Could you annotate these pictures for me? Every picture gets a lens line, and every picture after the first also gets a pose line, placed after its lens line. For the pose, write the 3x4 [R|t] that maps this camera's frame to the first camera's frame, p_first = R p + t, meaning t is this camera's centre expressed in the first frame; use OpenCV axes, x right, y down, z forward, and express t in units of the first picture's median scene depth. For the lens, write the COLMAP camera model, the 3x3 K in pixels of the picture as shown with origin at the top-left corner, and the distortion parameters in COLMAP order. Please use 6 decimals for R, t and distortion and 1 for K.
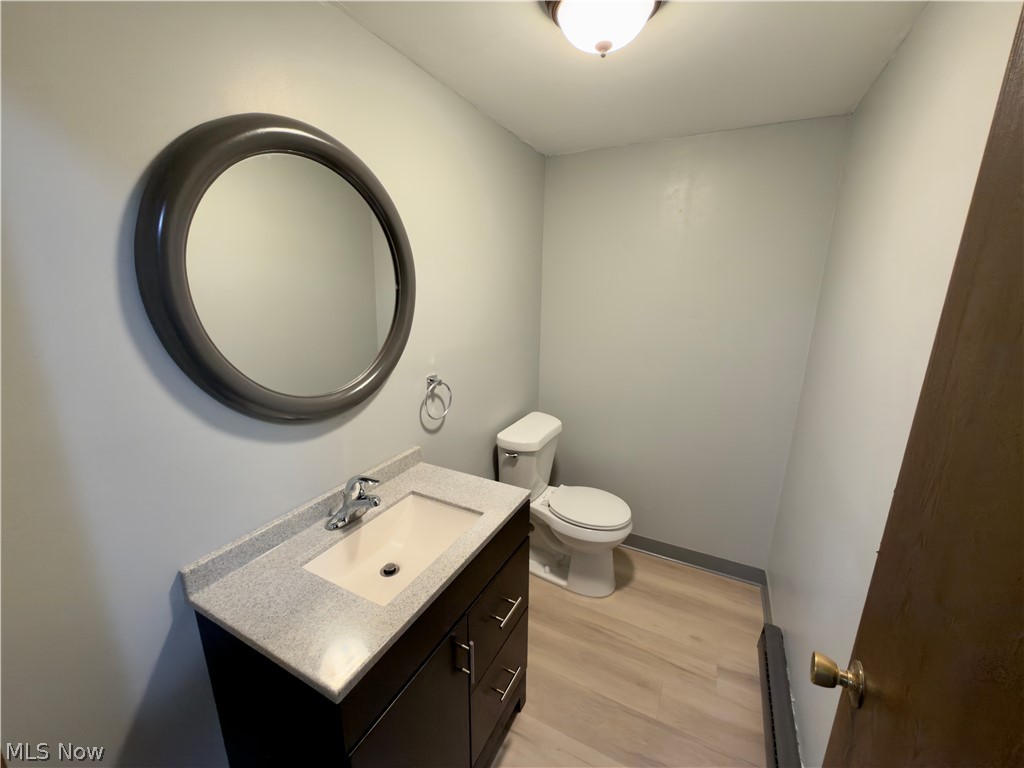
lens RADIAL K [[411.7, 0, 513.9], [0, 411.7, 385.6], [0, 0, 1]] dist [0.003885, -0.000052]
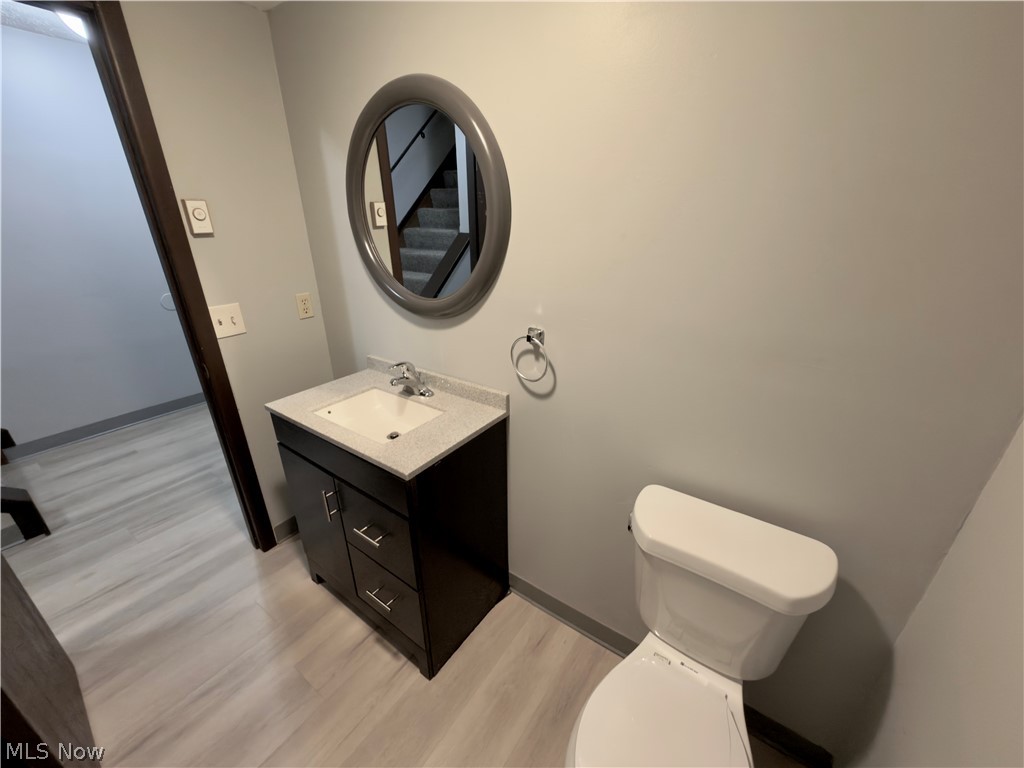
lens RADIAL K [[411.7, 0, 513.4], [0, 411.7, 385.1], [0, 0, 1]] dist [0.003885, -0.000052]
pose [[-0.144024, 0.373753, -0.916278, 0.647828], [-0.237333, 0.885861, 0.398651, -0.260010], [0.960692, 0.274879, -0.038882, 1.106036]]
